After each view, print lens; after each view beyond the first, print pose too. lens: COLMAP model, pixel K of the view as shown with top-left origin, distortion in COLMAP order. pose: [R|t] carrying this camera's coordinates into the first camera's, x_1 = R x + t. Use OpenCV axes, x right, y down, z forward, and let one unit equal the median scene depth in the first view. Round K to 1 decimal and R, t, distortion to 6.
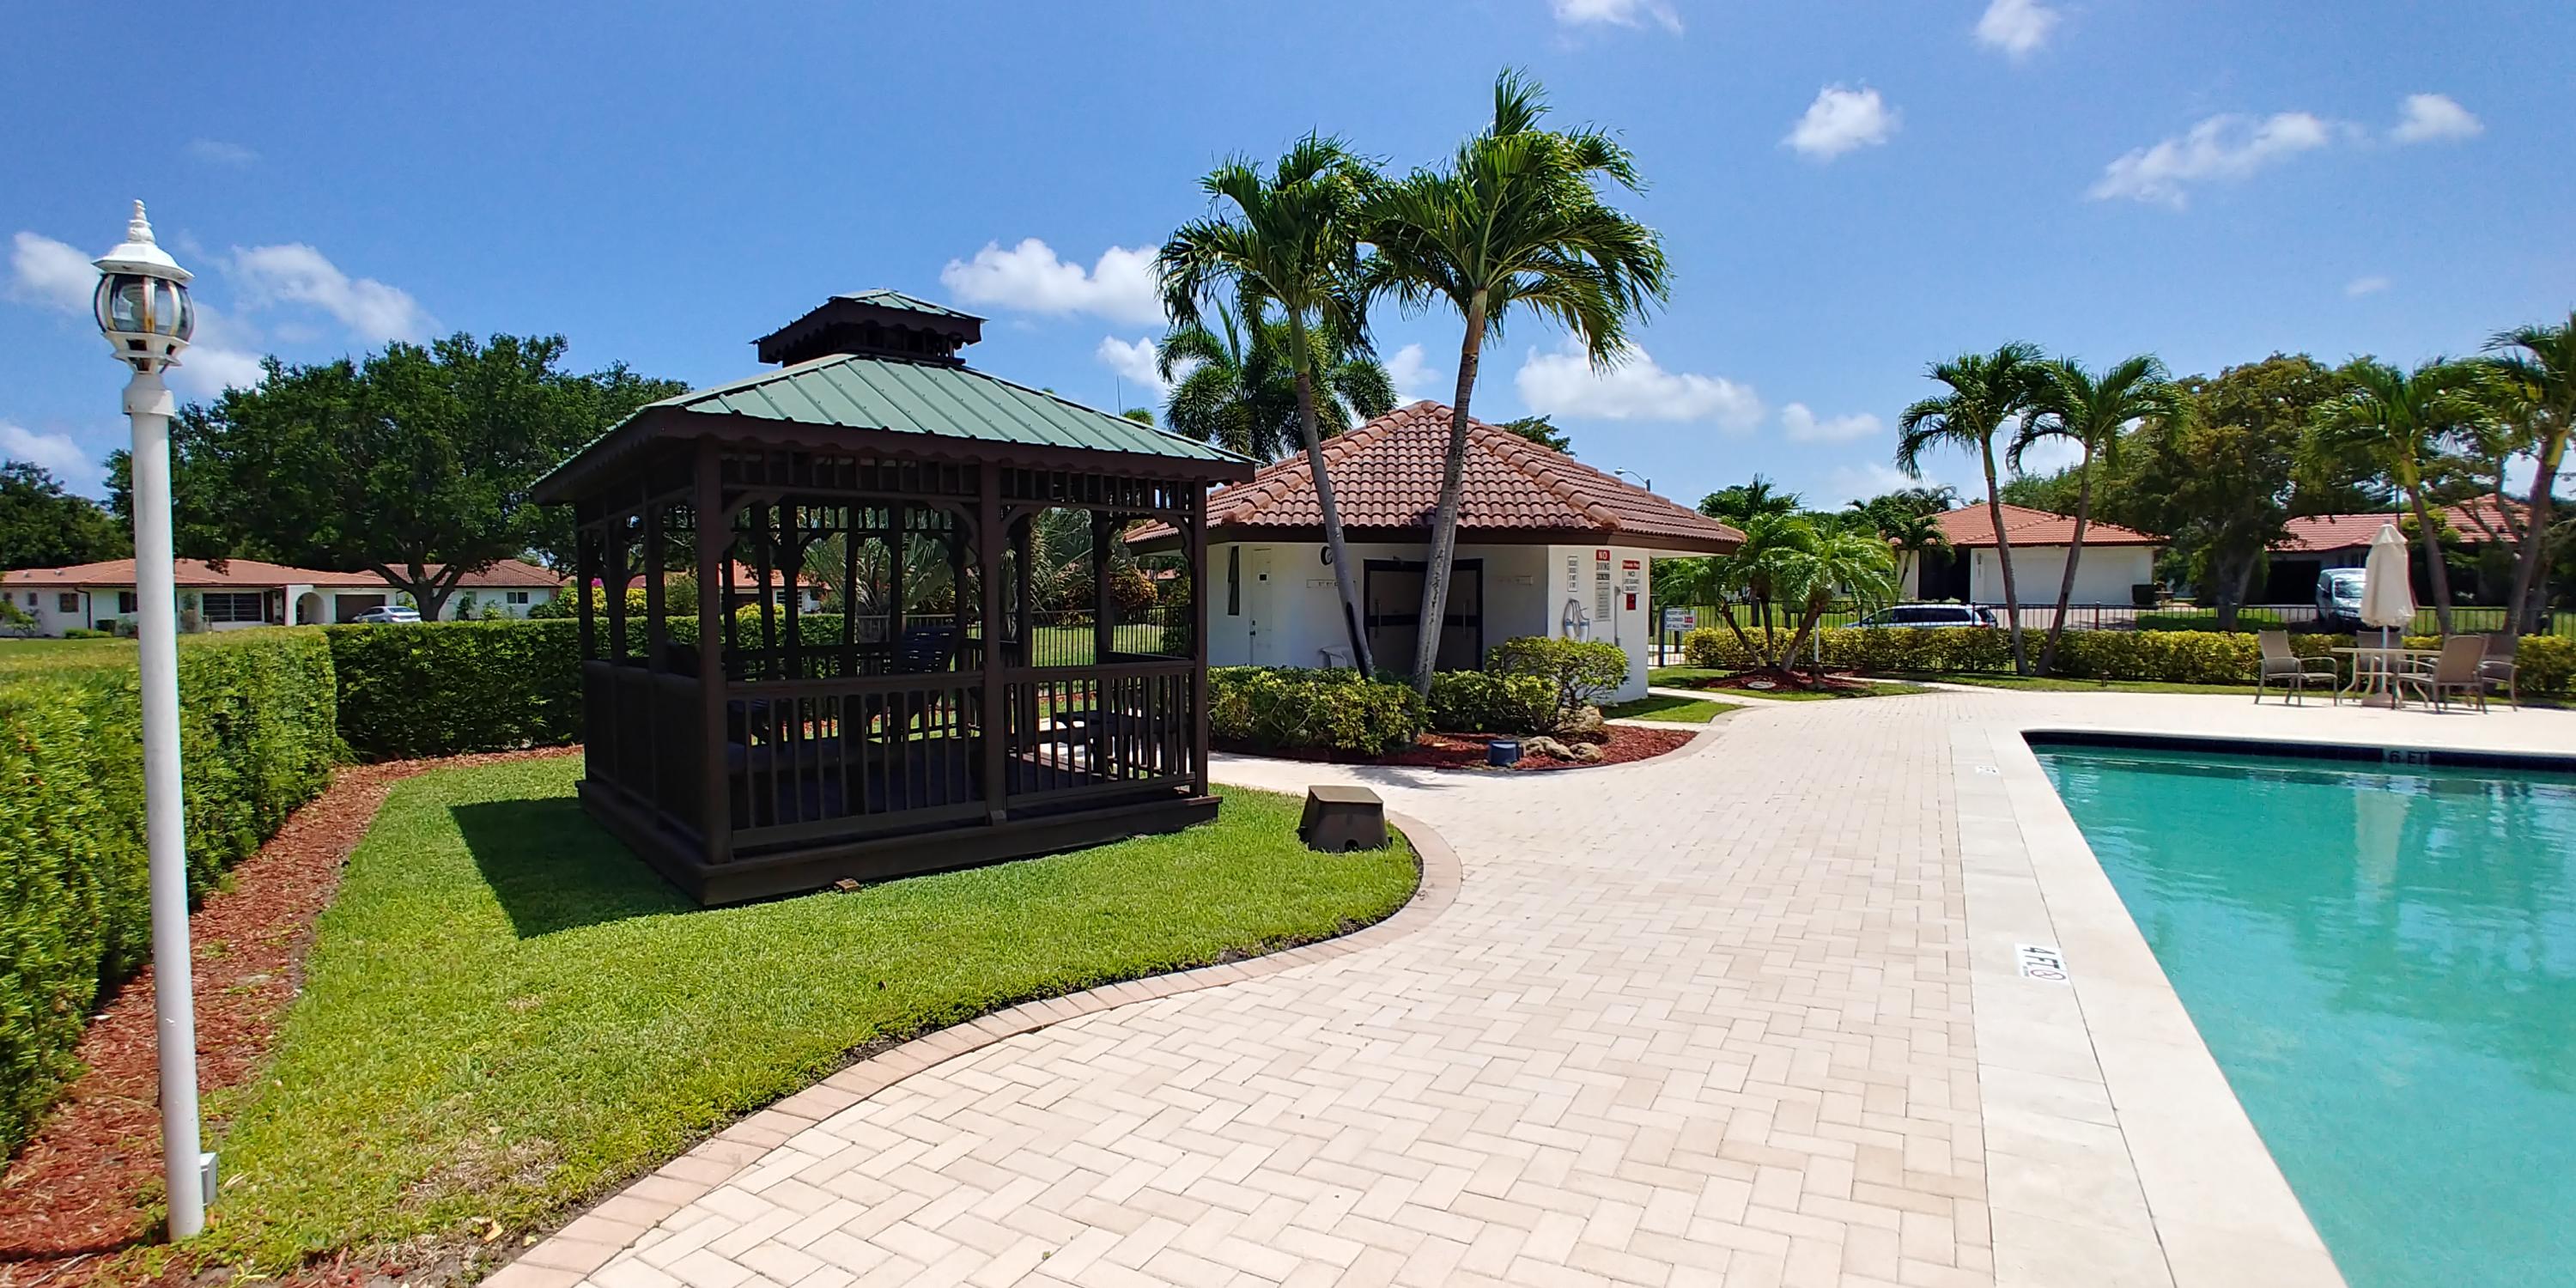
lens RADIAL K [[1152.5, 0, 1266.1], [0, 1152.5, 619.9], [0, 0, 1]] dist [-0.003708, -0.000218]
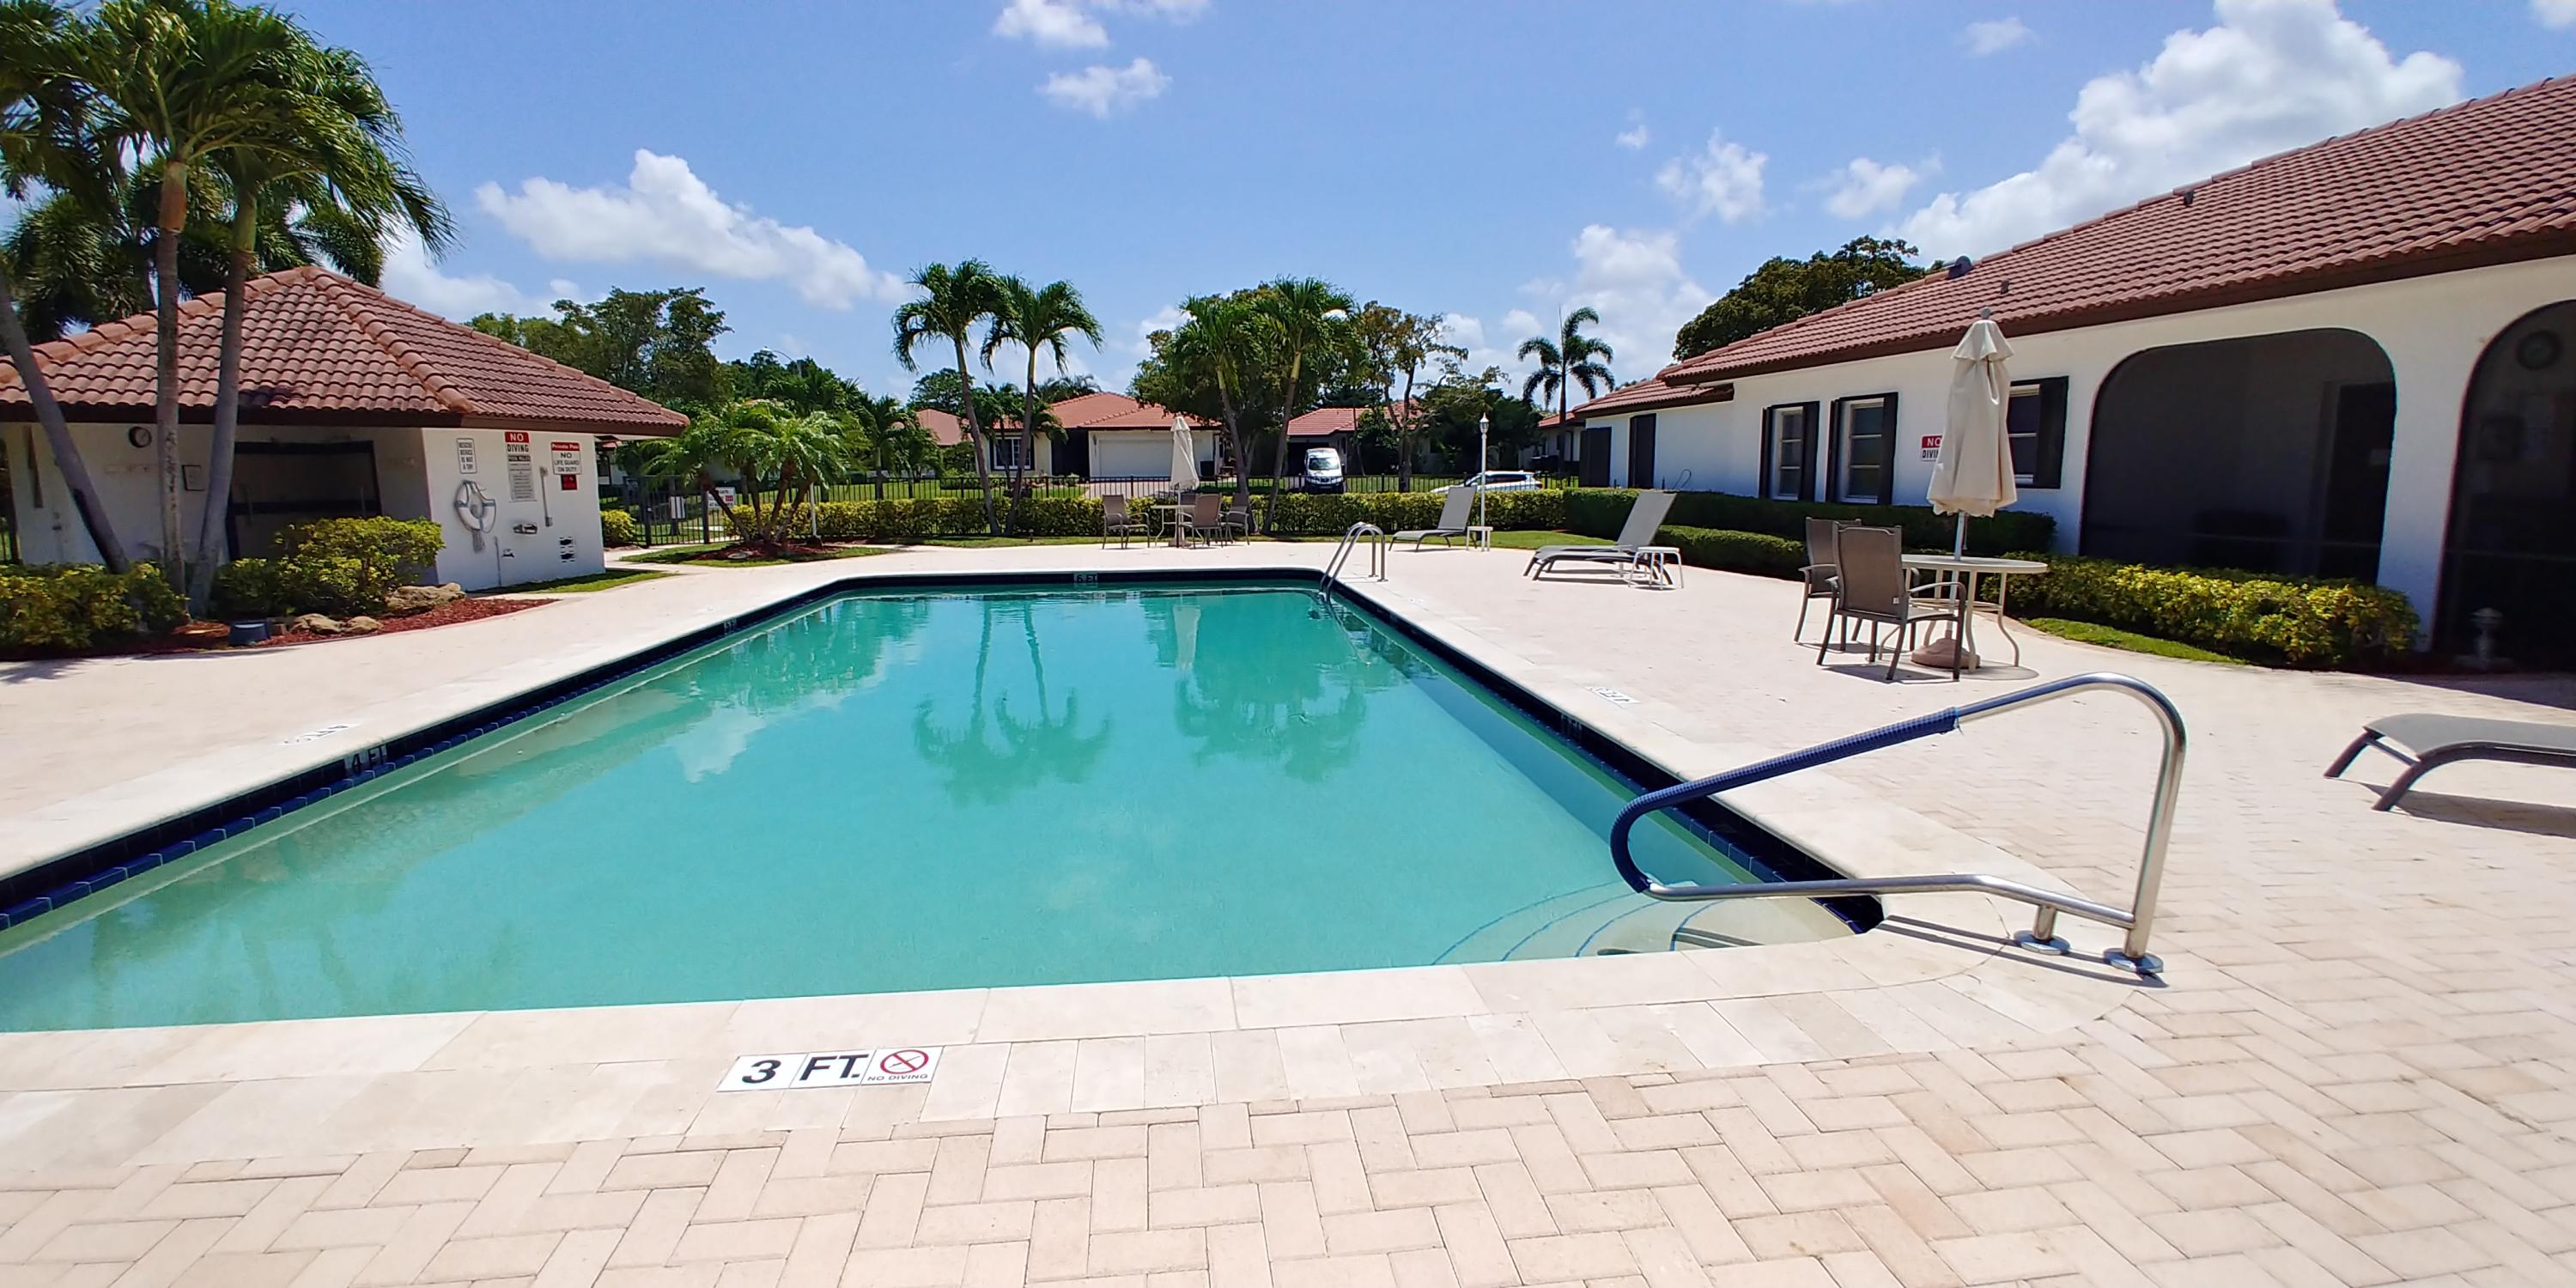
lens RADIAL K [[1152.5, 0, 1266.1], [0, 1152.5, 619.9], [0, 0, 1]] dist [-0.003708, -0.000218]
pose [[0.814288, -0.088599, 0.573659, 0.179164], [0.029690, 0.993346, 0.111274, 0.008638], [-0.579701, -0.073577, 0.811501, -0.177204]]
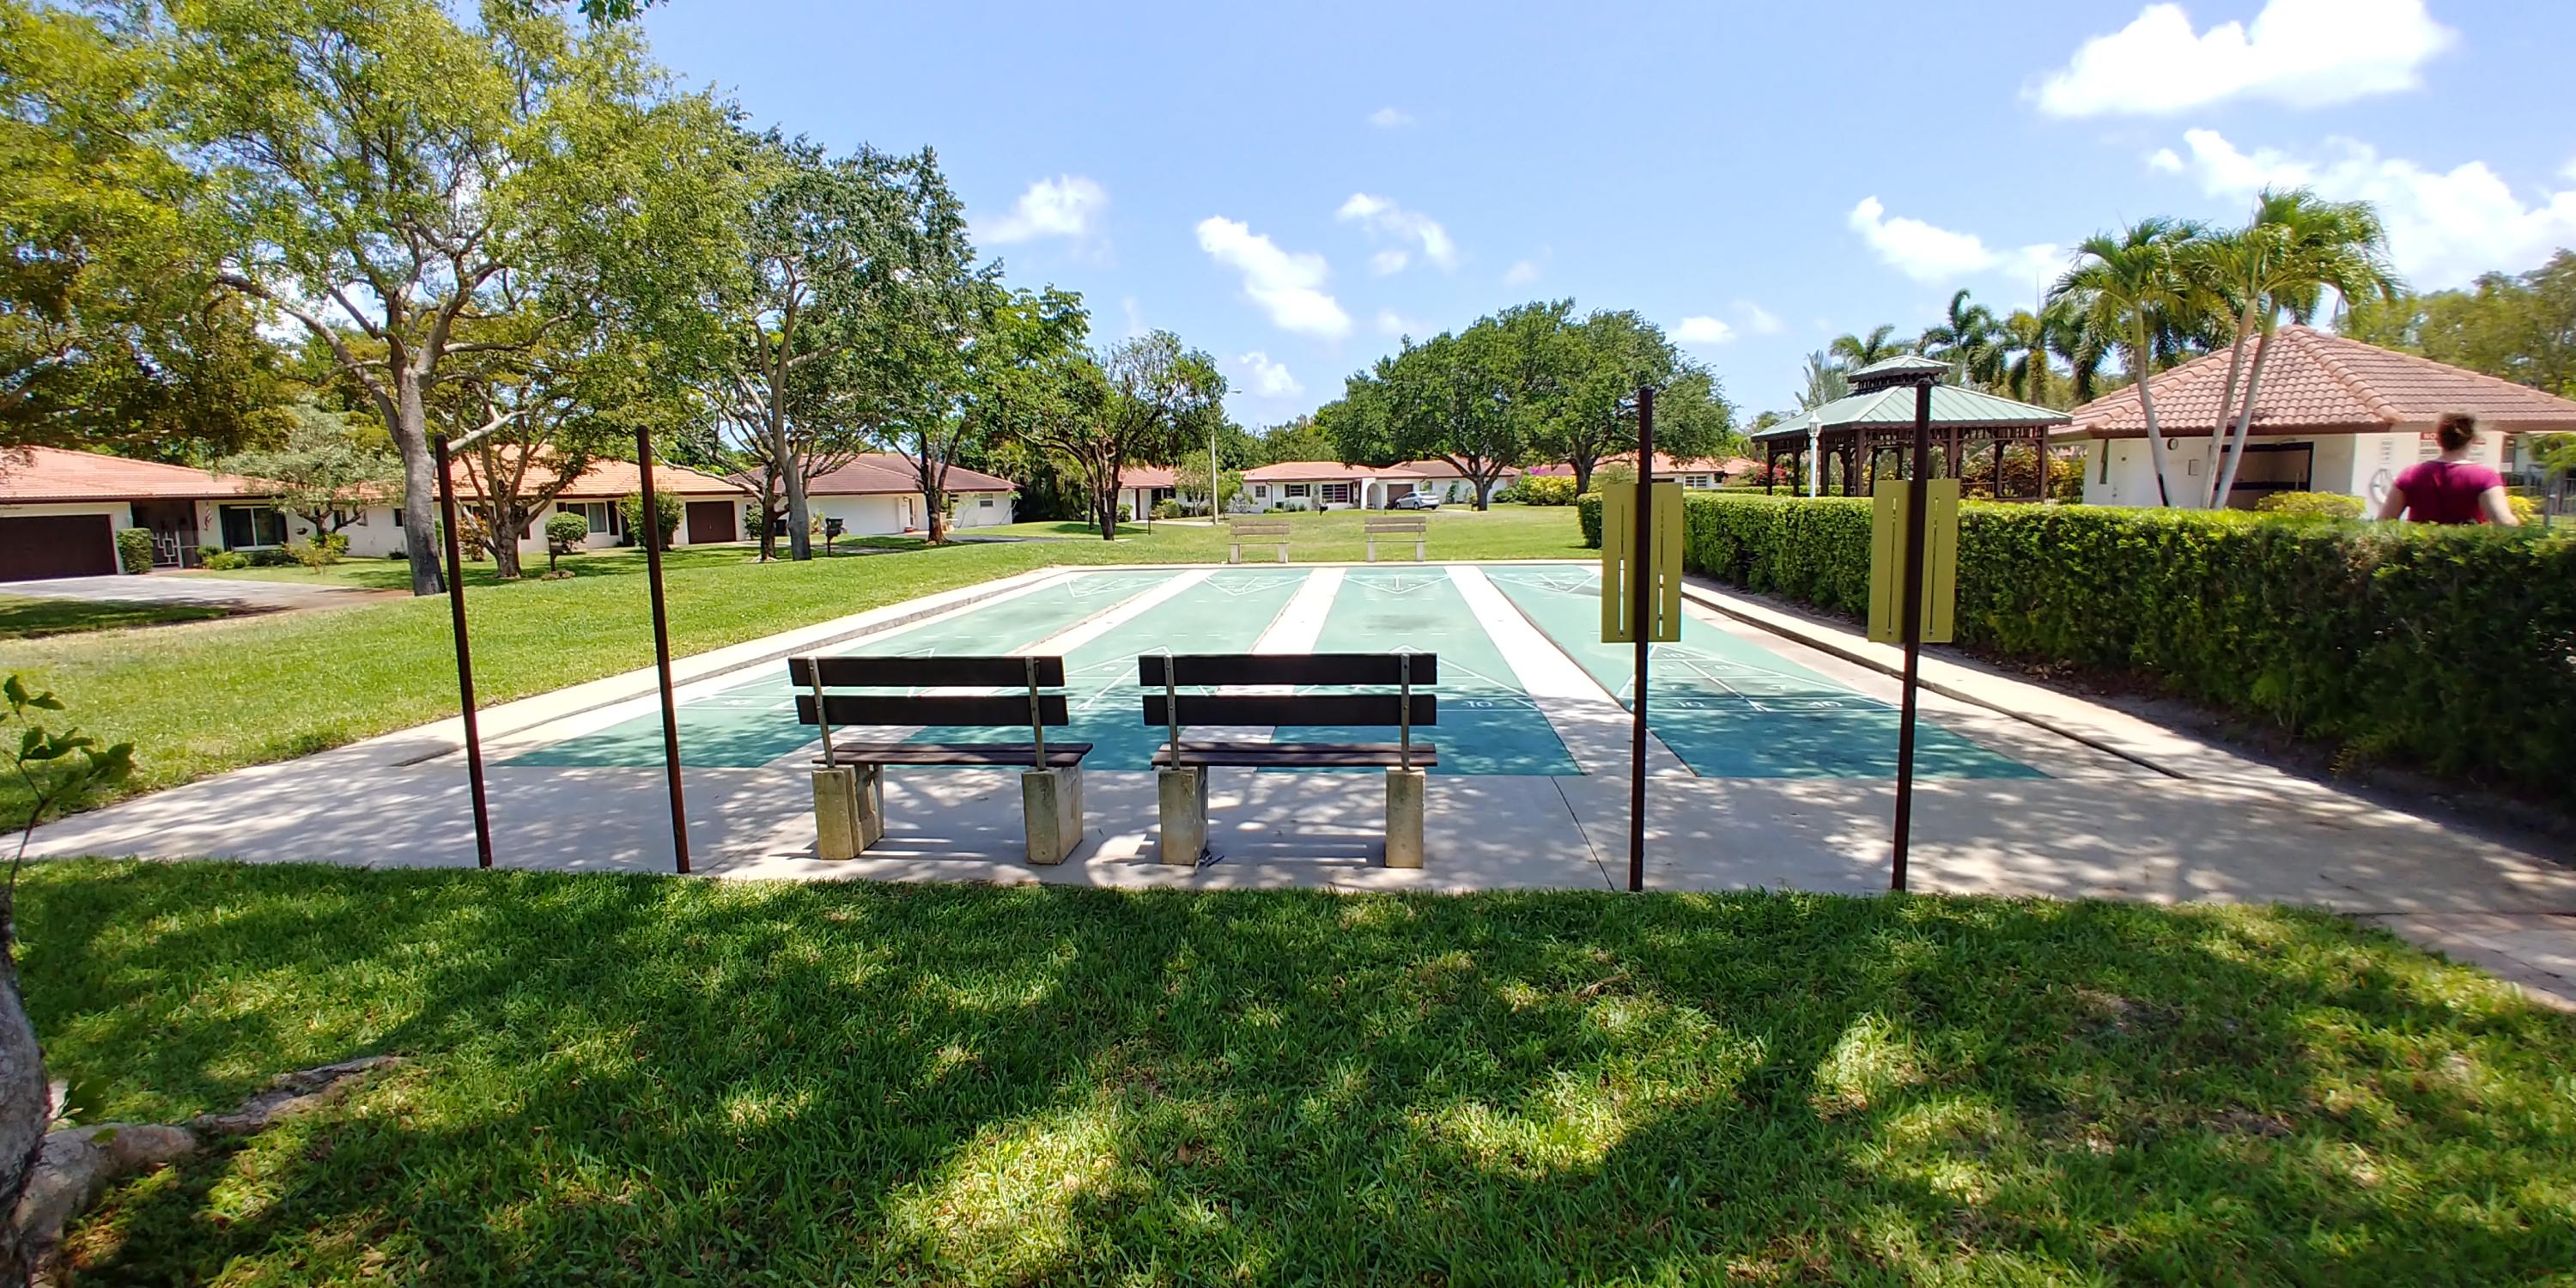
lens RADIAL K [[1152.5, 0, 1266.1], [0, 1152.5, 619.9], [0, 0, 1]] dist [-0.003708, -0.000218]
pose [[0.753346, 0.062672, -0.654631, 0.119815], [0.002469, 0.995172, 0.098115, 0.018999], [0.657619, -0.075531, 0.749555, -0.739210]]
